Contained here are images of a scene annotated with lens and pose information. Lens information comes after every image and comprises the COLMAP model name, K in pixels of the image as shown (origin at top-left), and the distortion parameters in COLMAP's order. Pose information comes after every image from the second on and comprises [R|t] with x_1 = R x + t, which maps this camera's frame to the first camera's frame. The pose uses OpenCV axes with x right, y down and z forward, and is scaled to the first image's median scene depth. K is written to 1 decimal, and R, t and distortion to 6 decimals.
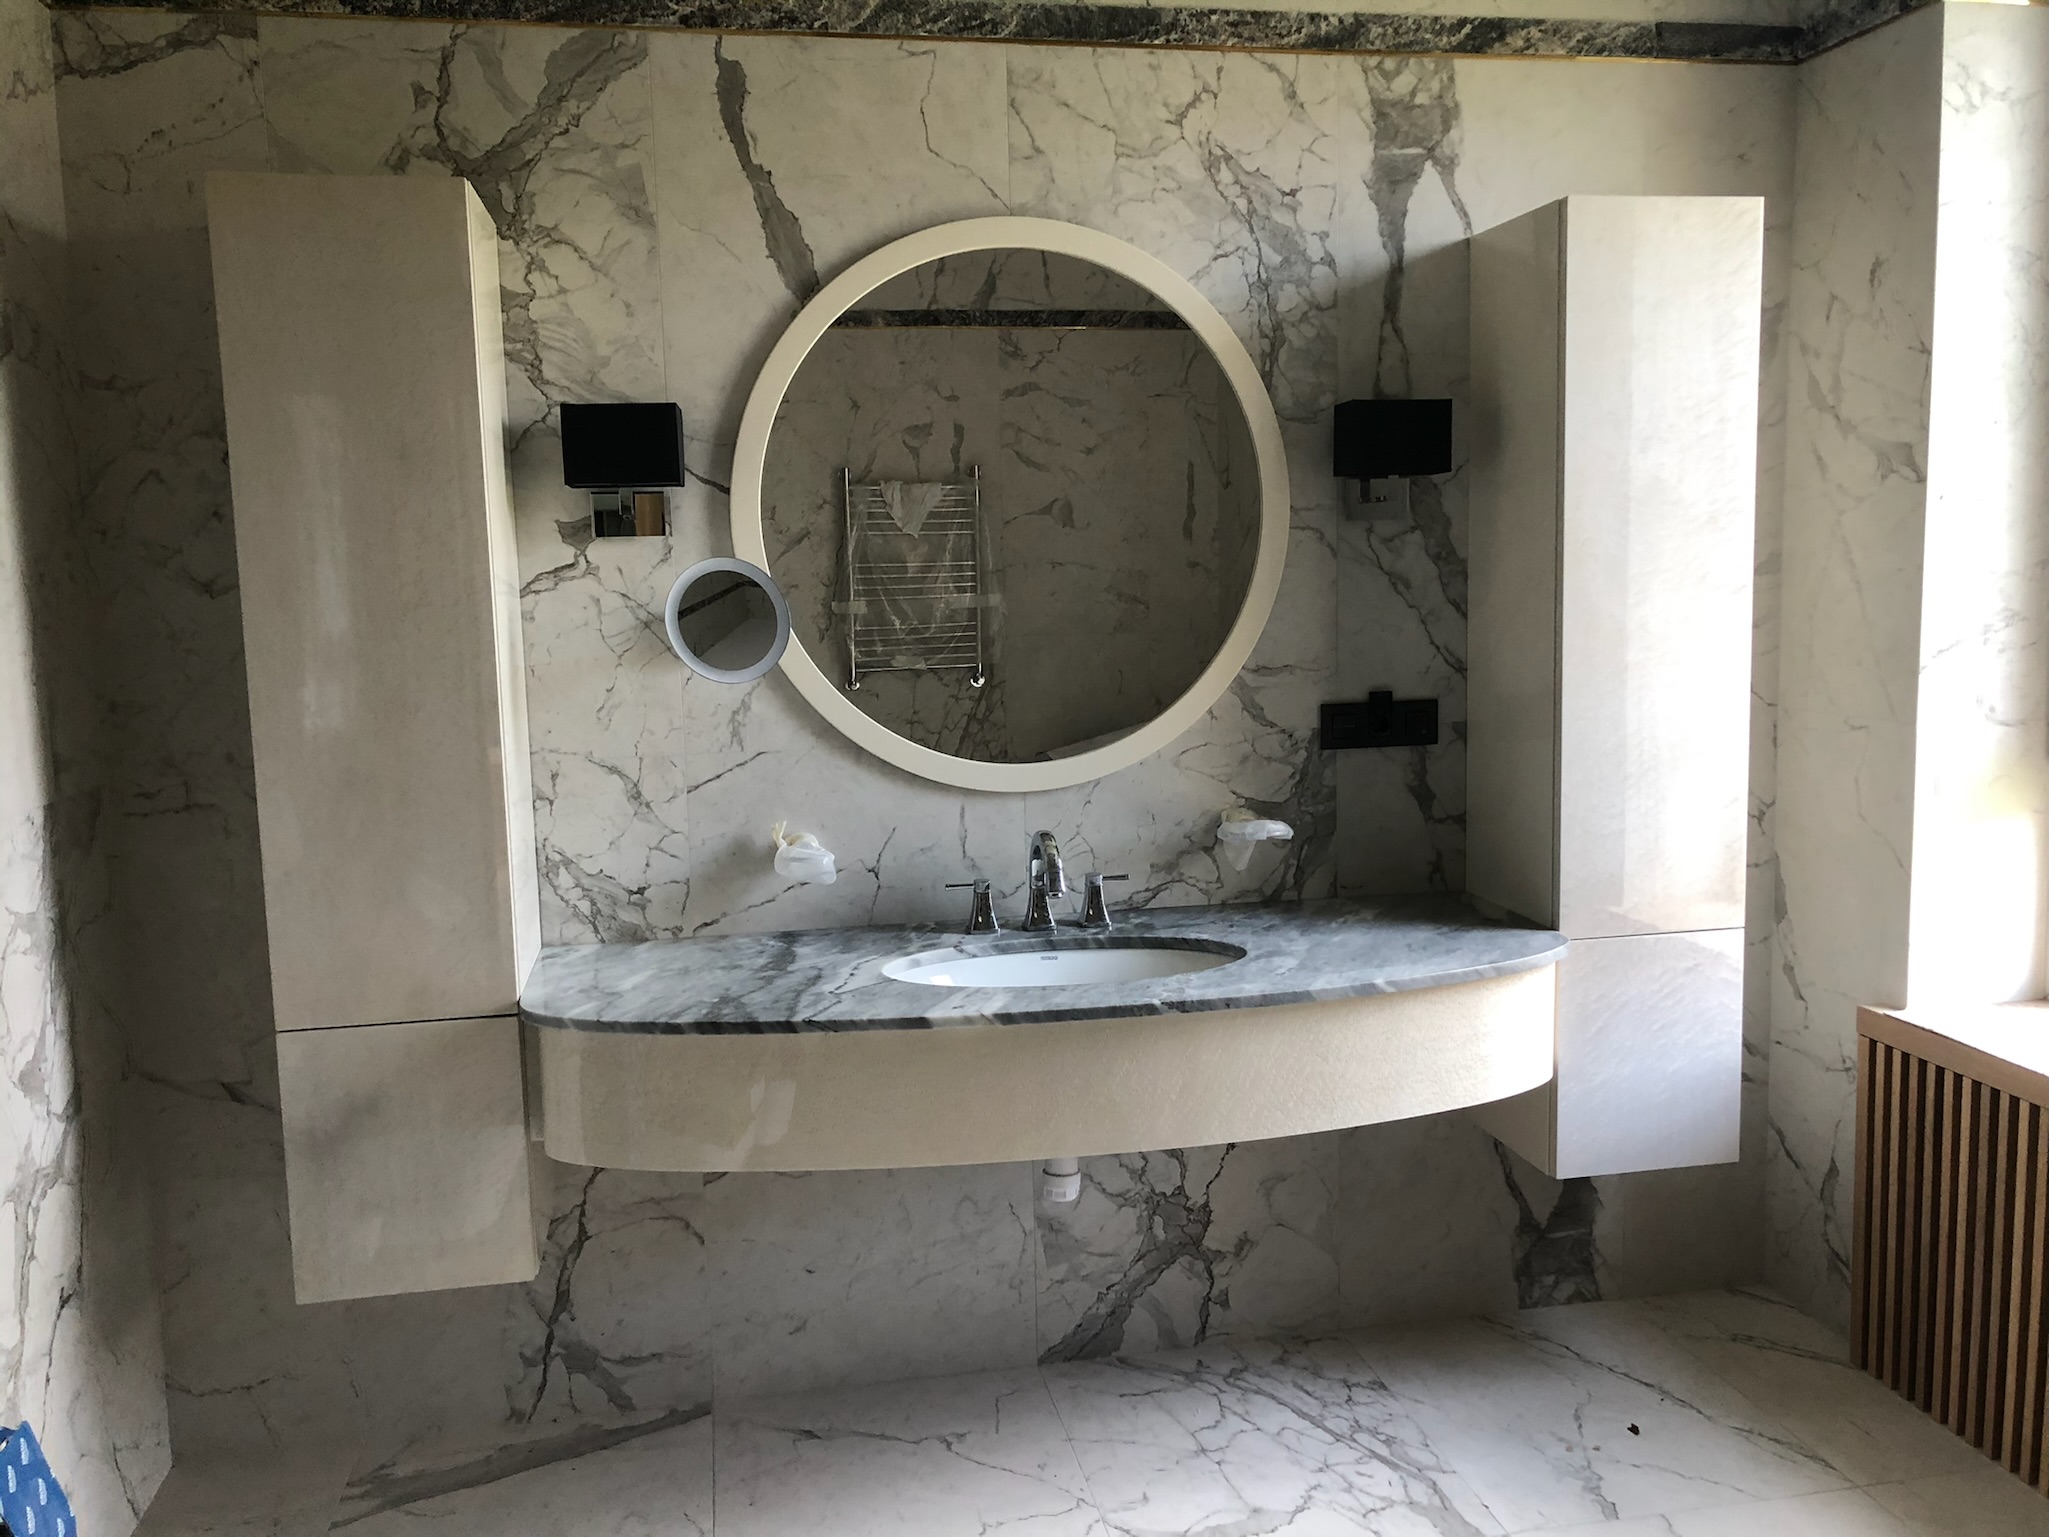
lens RADIAL K [[1709.1, 0, 1025.5], [0, 1709.1, 747.7], [0, 0, 1]] dist [0.027354, -0.028093]
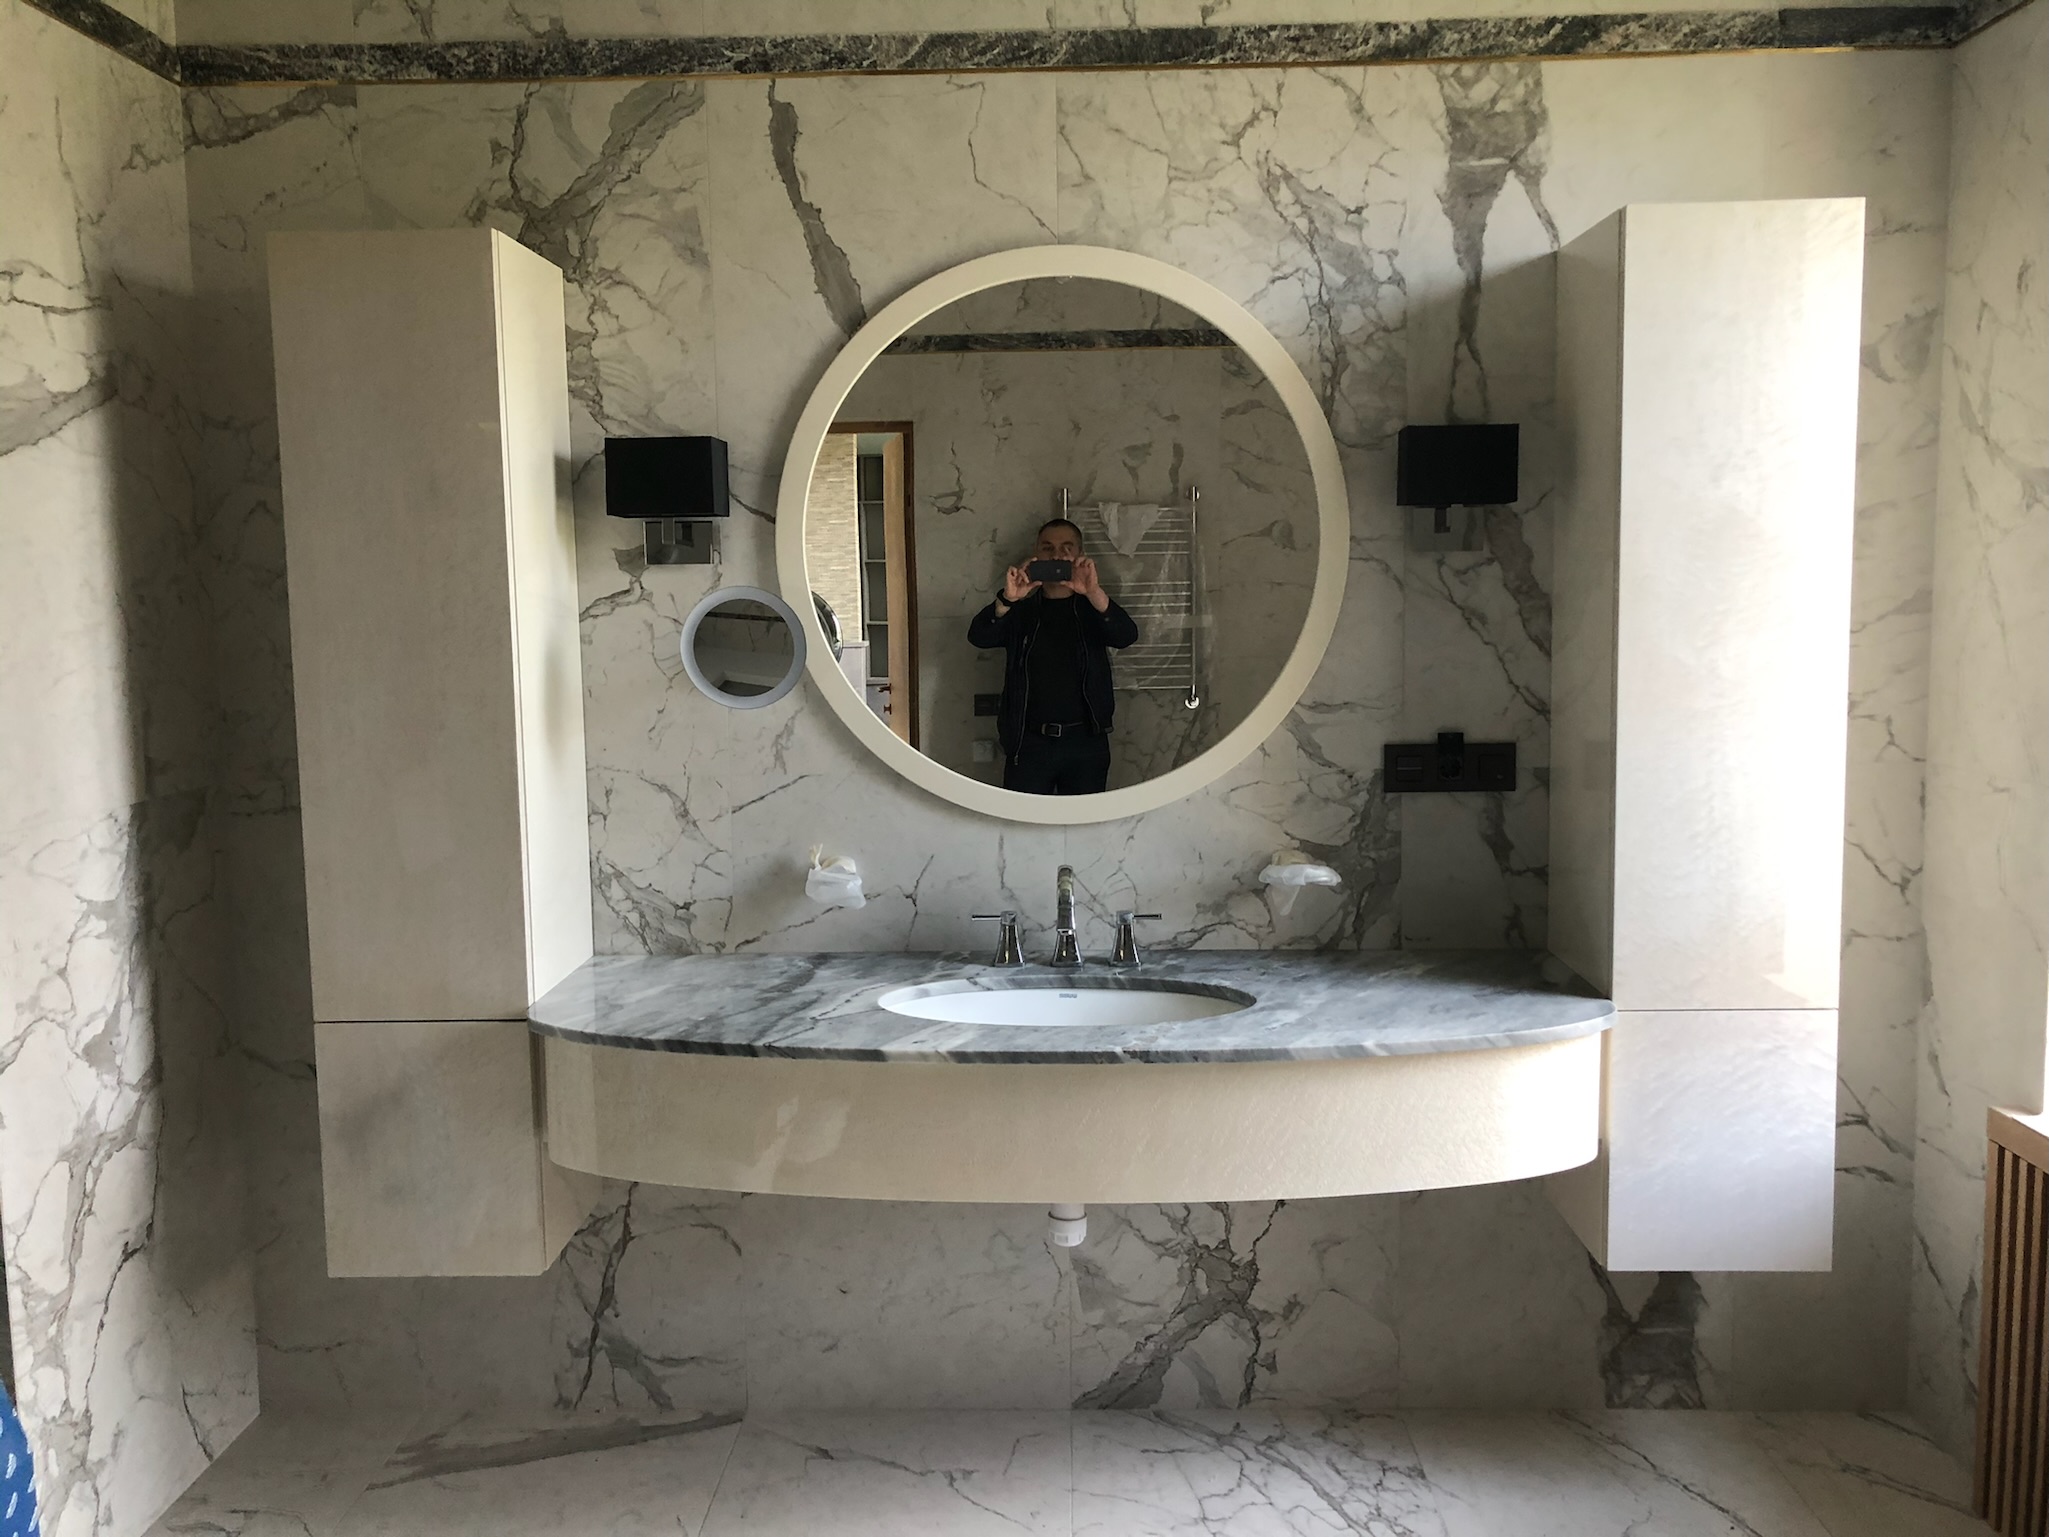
lens RADIAL K [[1709.1, 0, 1011.8], [0, 1709.1, 734.3], [0, 0, 1]] dist [0.027354, -0.028093]
pose [[0.976978, 0.029093, -0.211346, 0.178997], [-0.032279, 0.999411, -0.011643, -0.013954], [0.210882, 0.018197, 0.977342, 0.029302]]
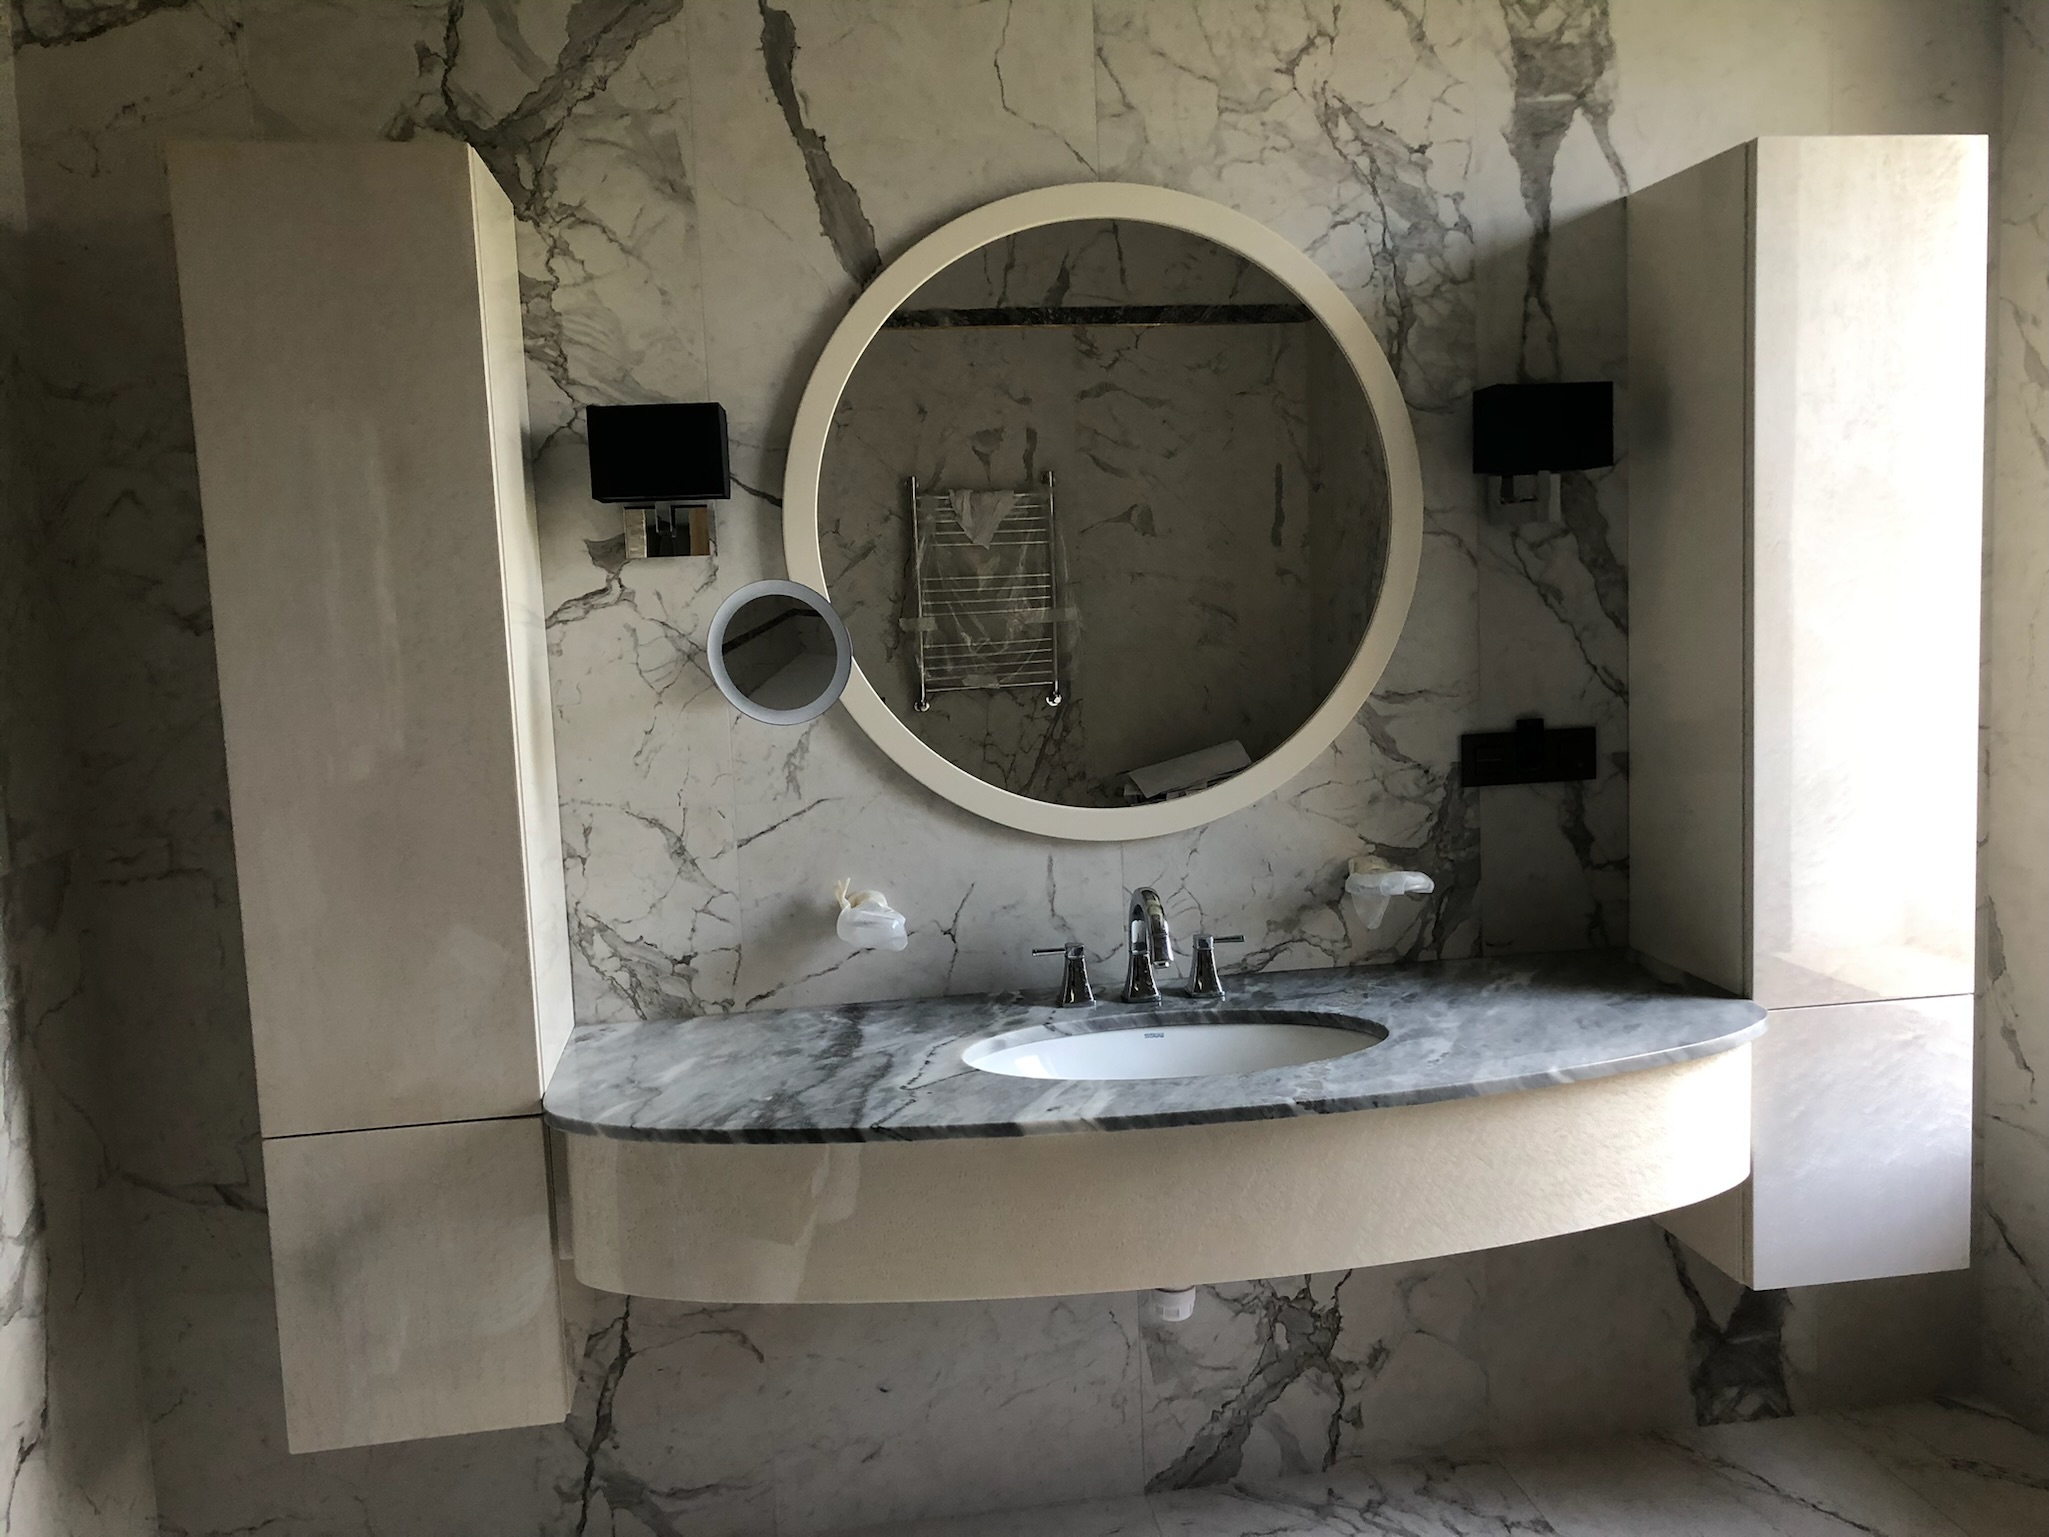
lens RADIAL K [[1709.1, 0, 1030.4], [0, 1709.1, 740.6], [0, 0, 1]] dist [0.027354, -0.028093]
pose [[0.999231, -0.012655, -0.037115, -0.014406], [0.012331, 0.999884, -0.008937, -0.018287], [0.037224, 0.008472, 0.999271, 0.126608]]
